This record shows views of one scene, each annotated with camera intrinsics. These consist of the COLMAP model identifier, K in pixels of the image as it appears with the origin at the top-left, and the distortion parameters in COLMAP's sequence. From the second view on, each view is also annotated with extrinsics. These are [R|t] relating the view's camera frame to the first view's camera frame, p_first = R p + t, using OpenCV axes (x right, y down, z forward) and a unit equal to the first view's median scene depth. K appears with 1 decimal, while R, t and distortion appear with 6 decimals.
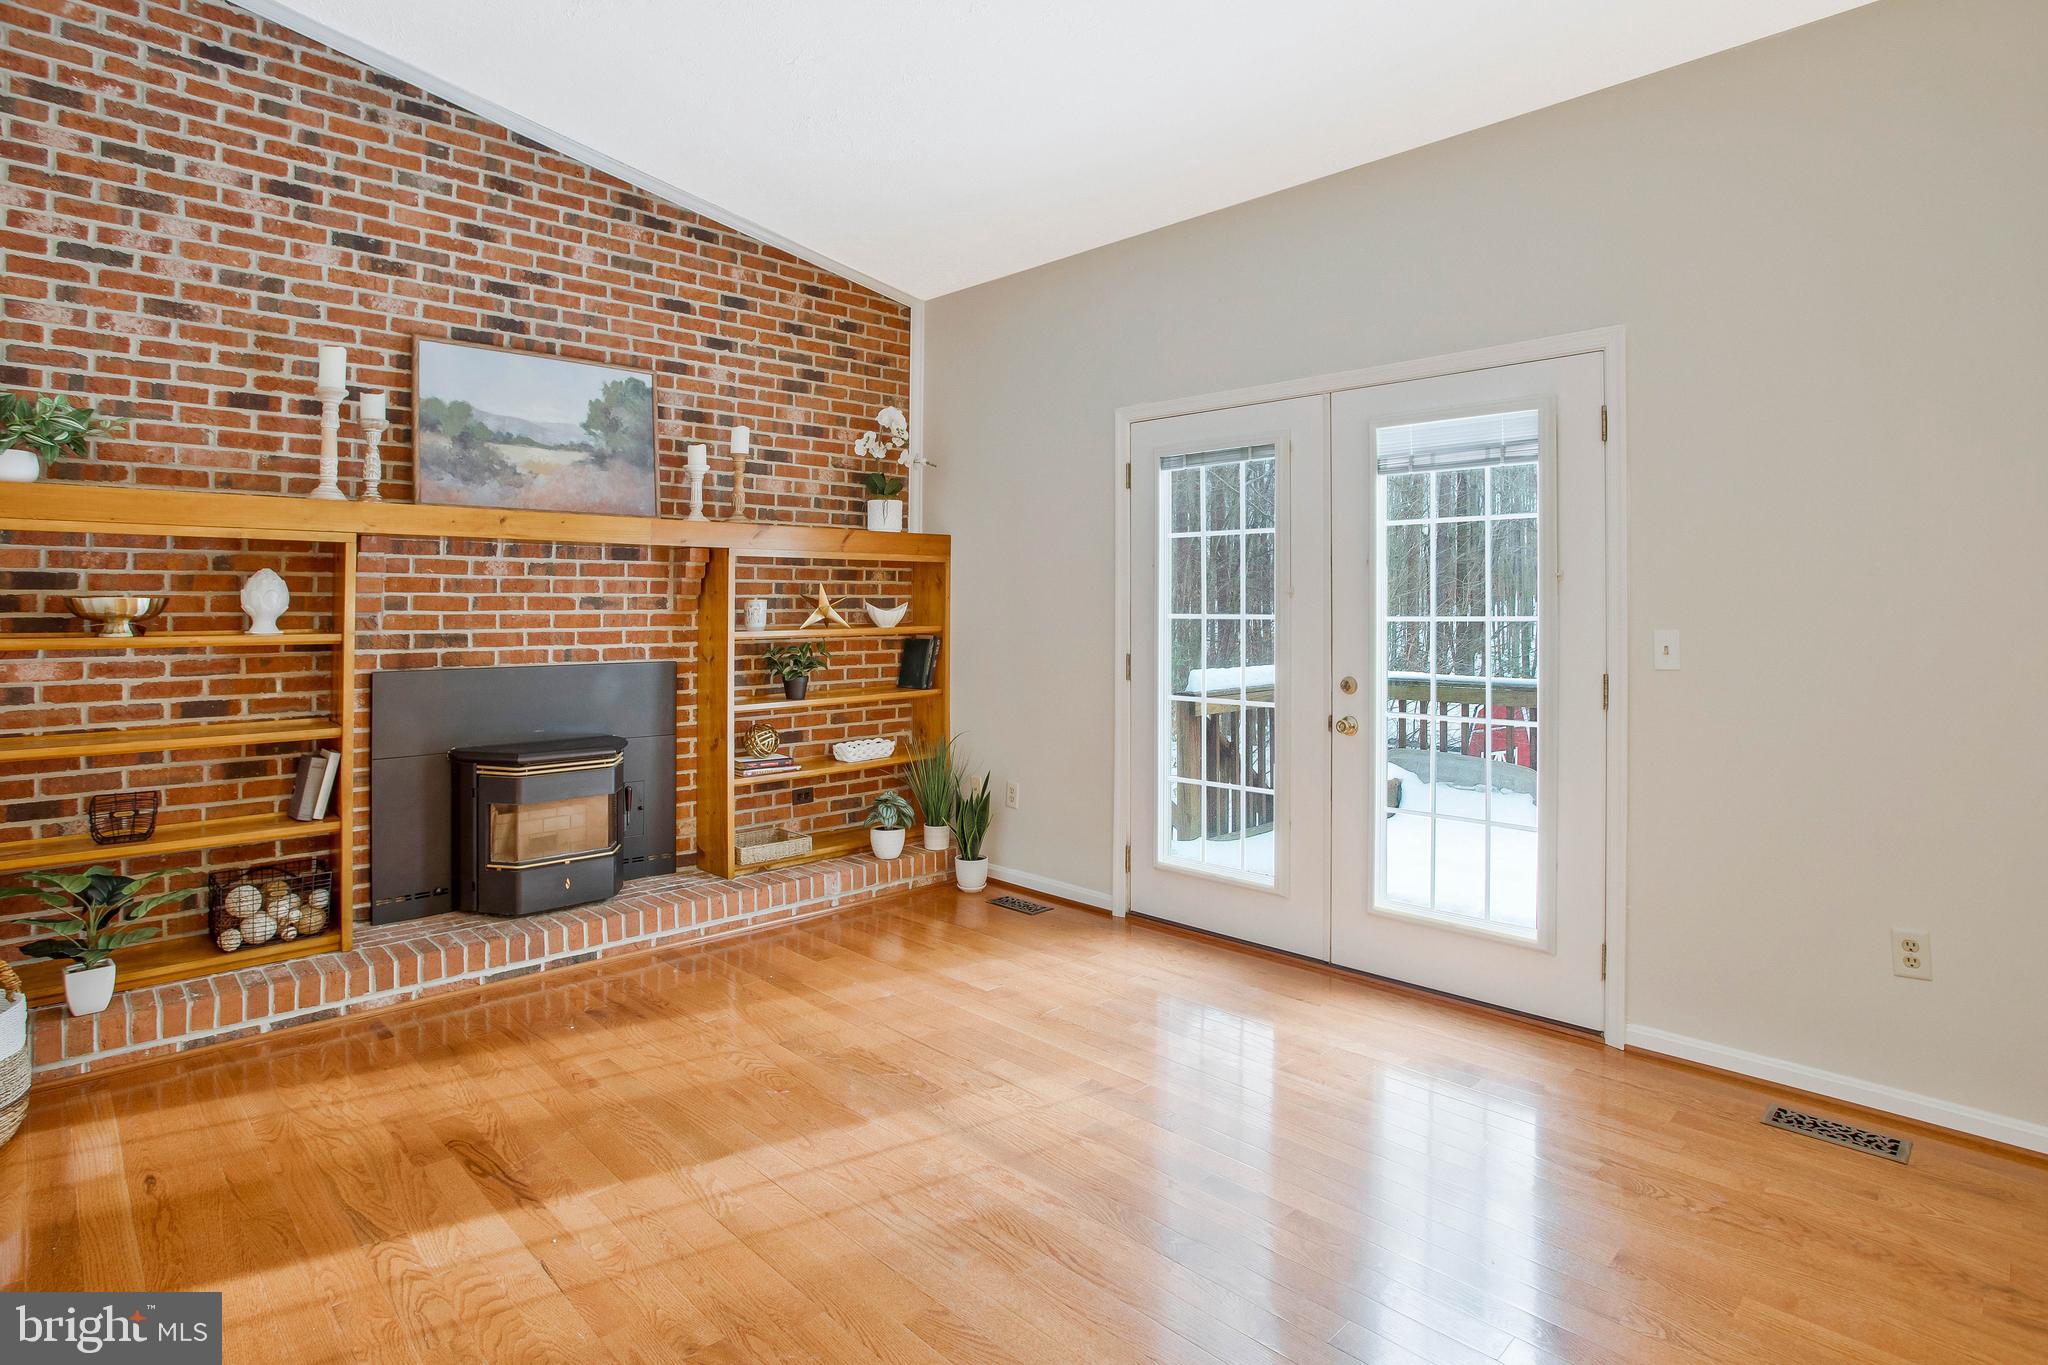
lens RADIAL K [[1074.3, 0, 1025.4], [0, 1074.3, 601.3], [0, 0, 1]] dist [-0.000212, -0.000219]
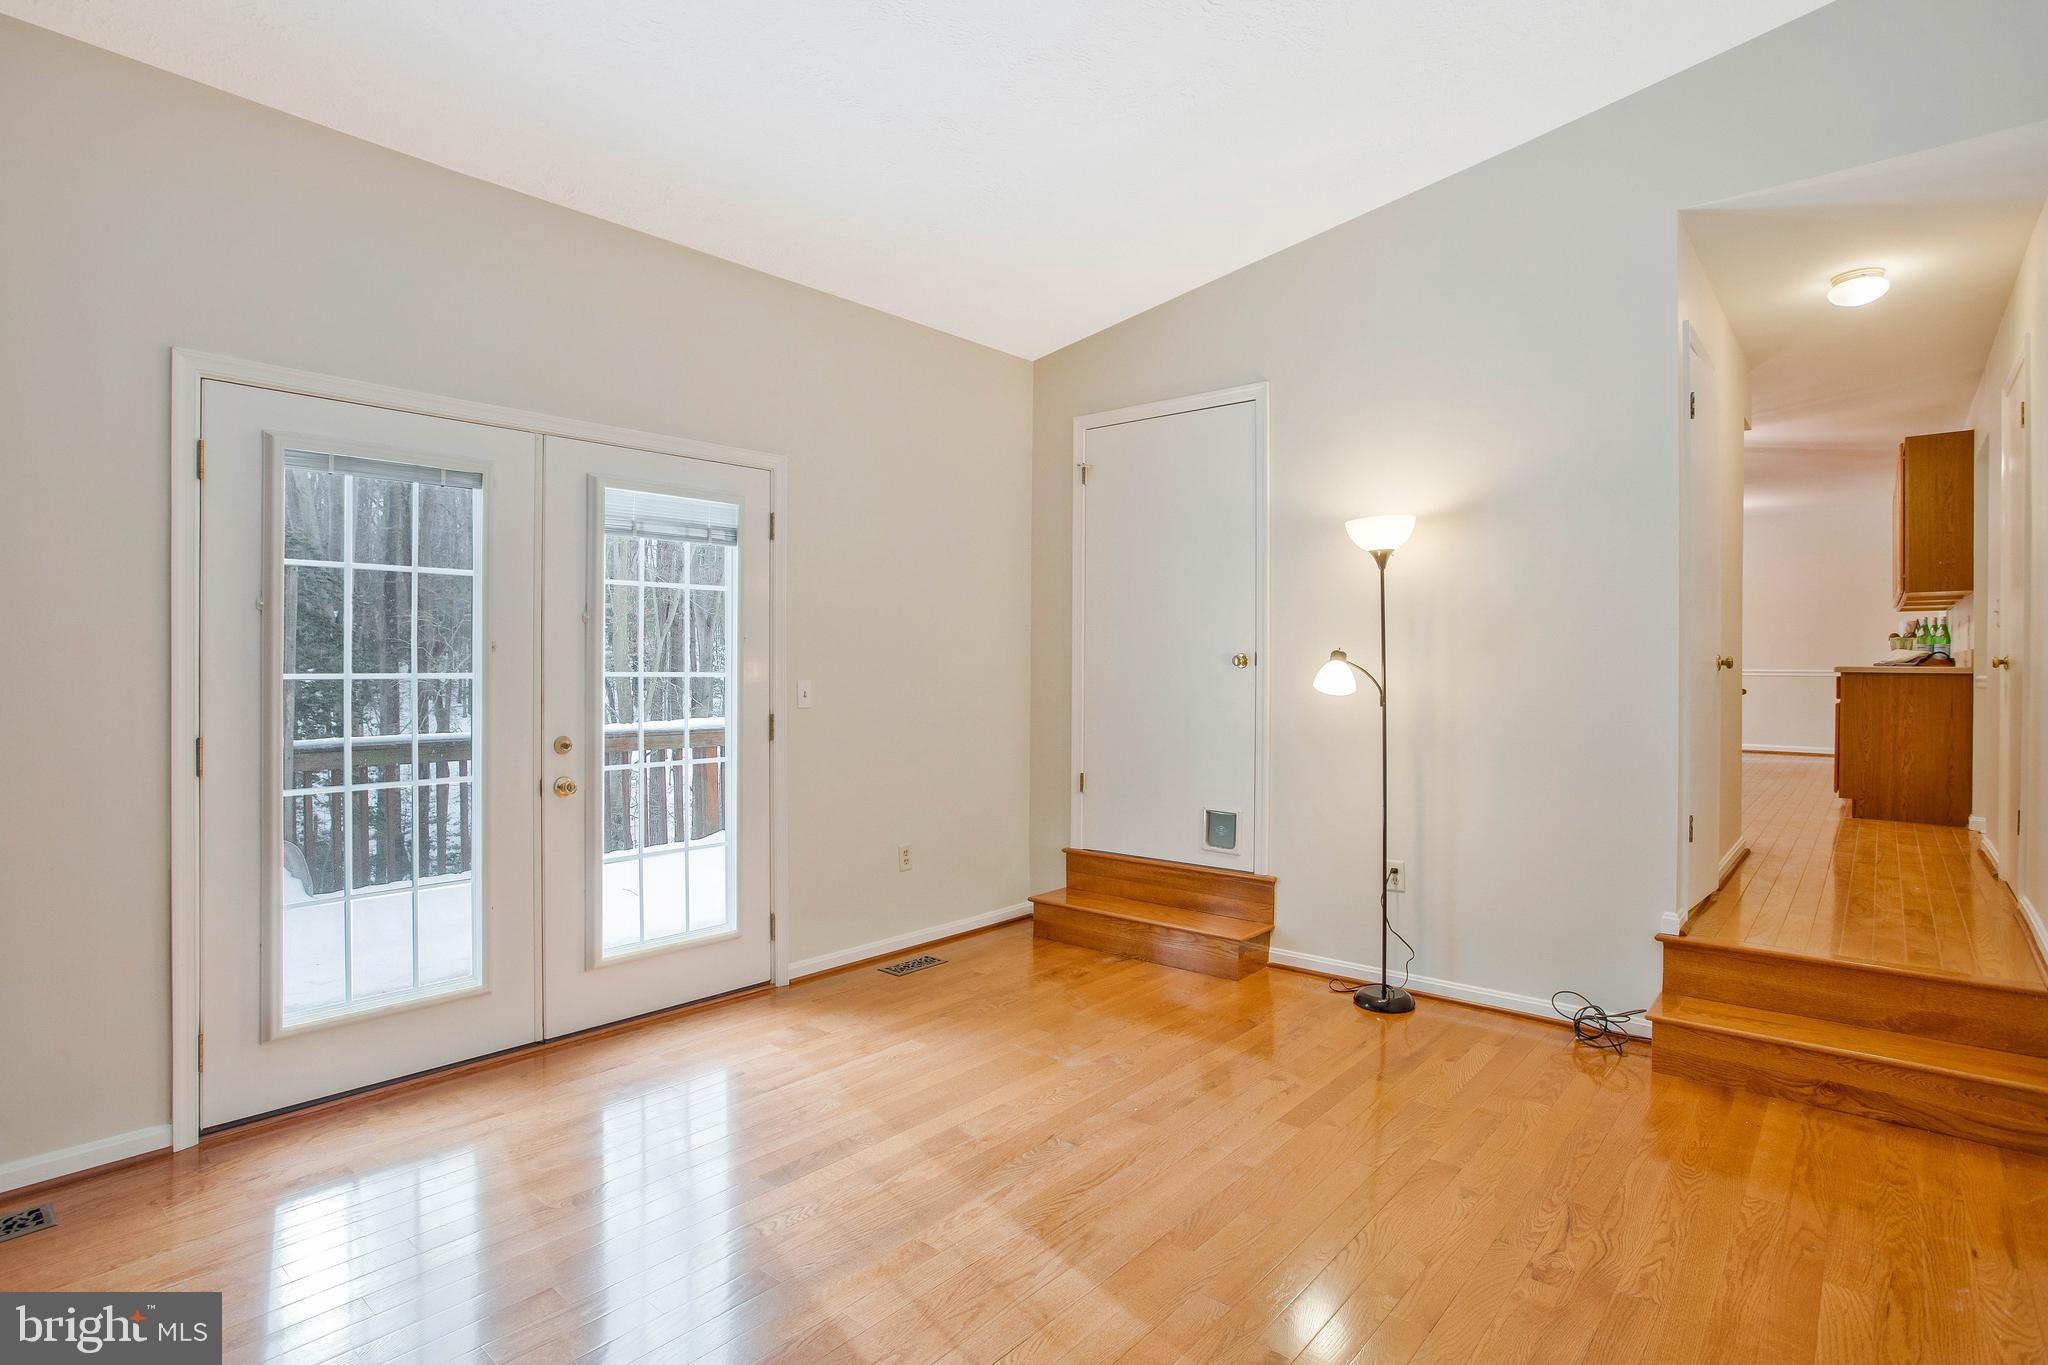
lens RADIAL K [[1039.7, 0, 1022.5], [0, 1039.7, 664.5], [0, 0, 1]] dist [-0.080055, 0.039340]
pose [[-0.076753, -0.000856, 0.997050, -0.711508], [-0.009033, 0.999959, 0.000163, 0.002790], [-0.997009, -0.008994, -0.076757, 0.729900]]
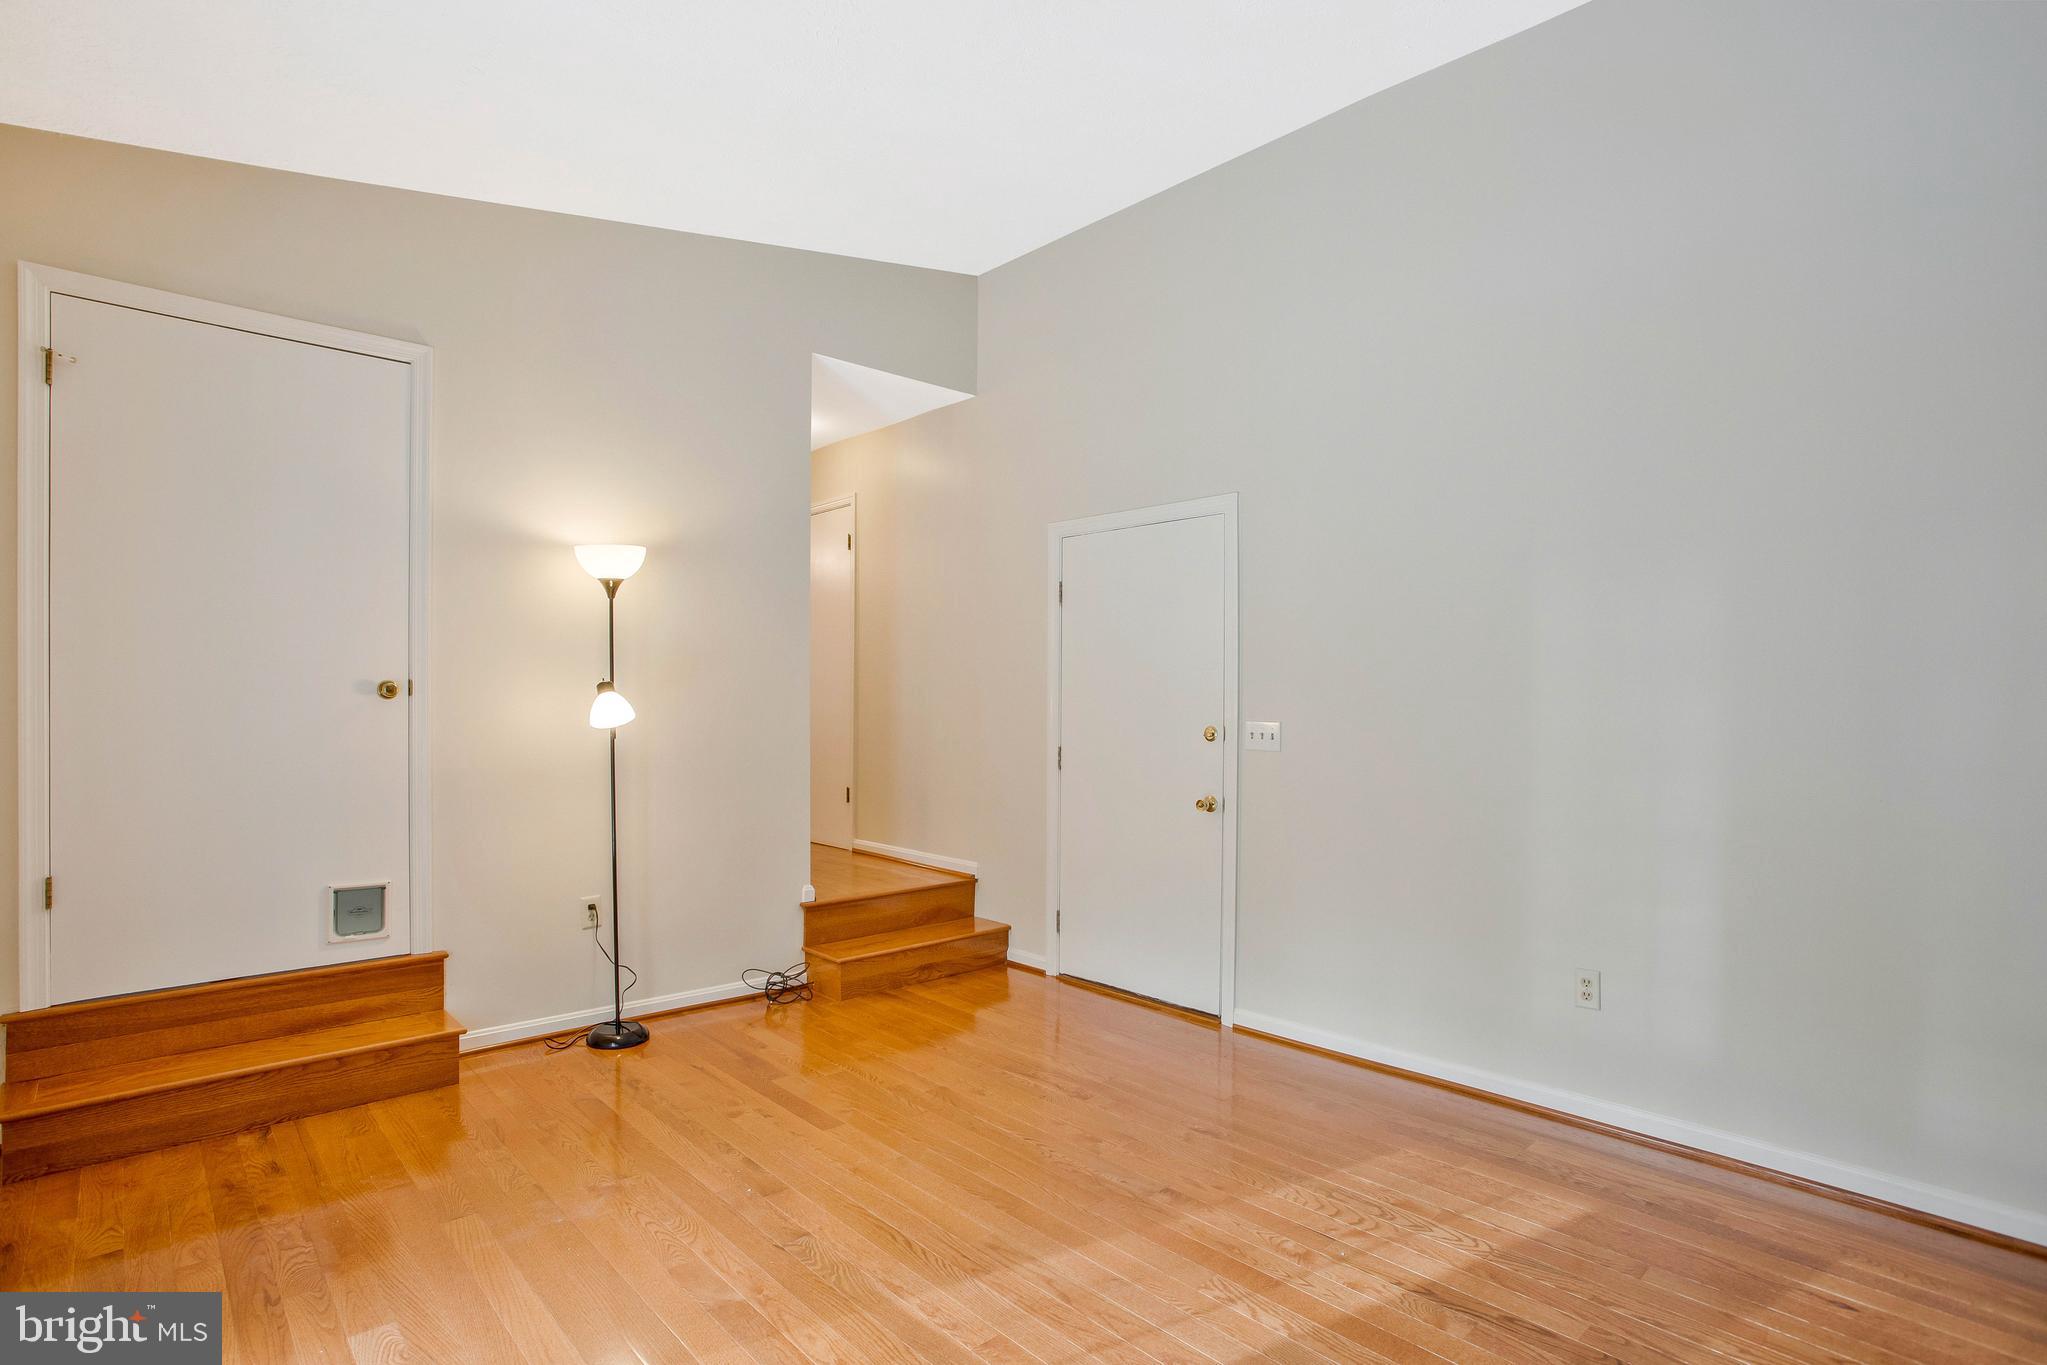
lens RADIAL K [[1021.5, 0, 1027.3], [0, 1021.5, 699.8], [0, 0, 1]] dist [-0.076616, 0.036337]
pose [[-0.999475, -0.010130, 0.030764, -0.083017], [-0.010188, 0.999947, -0.001724, 0.000878], [-0.030745, -0.002037, -0.999525, 1.330569]]
